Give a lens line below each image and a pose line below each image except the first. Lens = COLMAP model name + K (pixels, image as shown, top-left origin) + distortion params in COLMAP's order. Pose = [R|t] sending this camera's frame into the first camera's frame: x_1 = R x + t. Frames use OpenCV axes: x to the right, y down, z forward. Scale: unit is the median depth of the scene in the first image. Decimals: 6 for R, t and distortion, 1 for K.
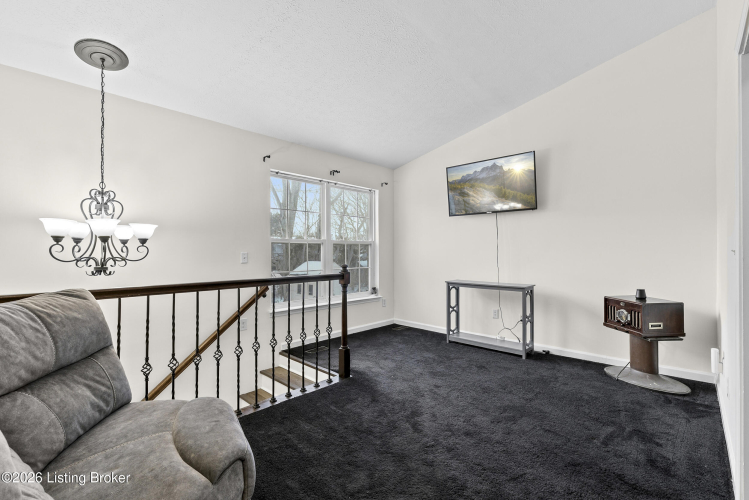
lens RADIAL K [[340.7, 0, 374.5], [0, 340.7, 250.0], [0, 0, 1]] dist [0.000749, 0.000447]
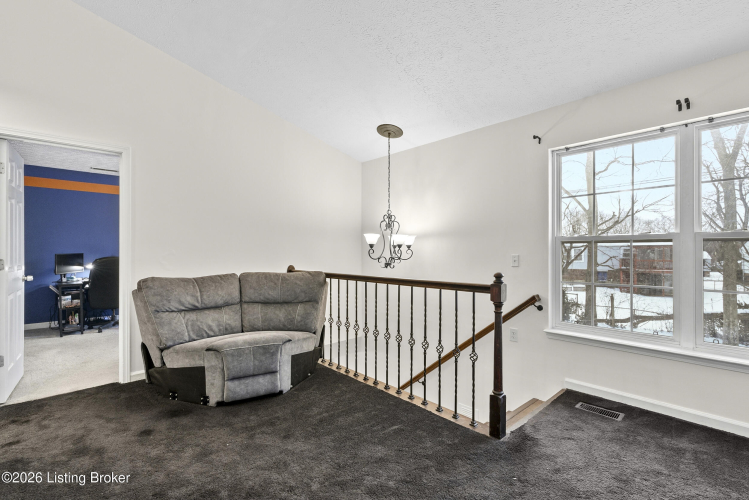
lens RADIAL K [[359.9, 0, 374.5], [0, 359.9, 250.0], [0, 0, 1]] dist [-0.000401, -0.000029]
pose [[-0.051988, -0.009838, -0.998599, 0.742406], [-0.005487, 0.999939, -0.009566, 0.004950], [0.998633, 0.004982, -0.052039, 0.902025]]
